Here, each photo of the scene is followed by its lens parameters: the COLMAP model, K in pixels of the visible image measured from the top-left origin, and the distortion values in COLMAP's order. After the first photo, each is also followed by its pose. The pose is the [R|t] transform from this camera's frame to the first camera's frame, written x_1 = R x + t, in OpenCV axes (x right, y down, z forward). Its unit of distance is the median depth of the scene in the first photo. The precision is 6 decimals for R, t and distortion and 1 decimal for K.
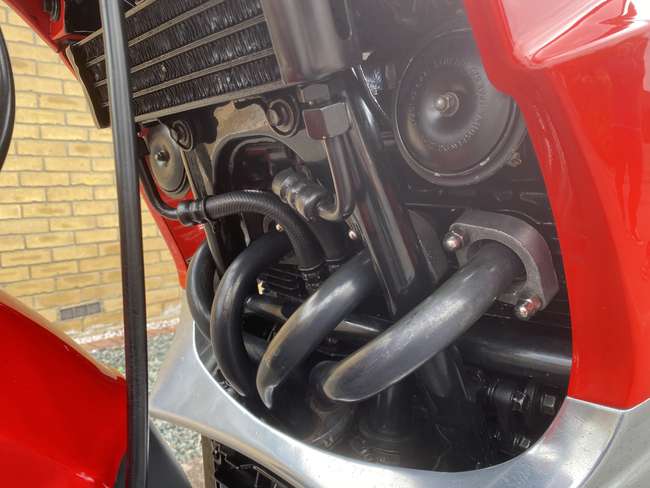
lens RADIAL K [[509.6, 0, 330.0], [0, 509.6, 244.9], [0, 0, 1]] dist [-0.009606, 0.005465]
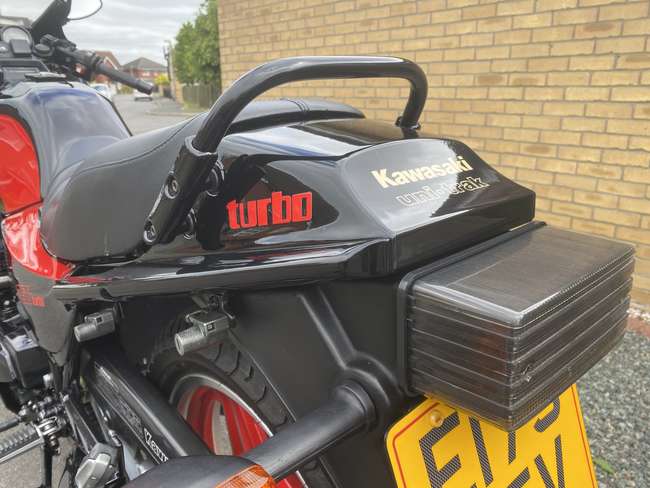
lens RADIAL K [[509.6, 0, 319.8], [0, 509.6, 243.0], [0, 0, 1]] dist [-0.009606, 0.005465]
pose [[-0.052174, 0.318412, -0.946515, 3.221866], [-0.113932, 0.939720, 0.322406, -1.281939], [0.992118, 0.124660, -0.012752, 2.994501]]
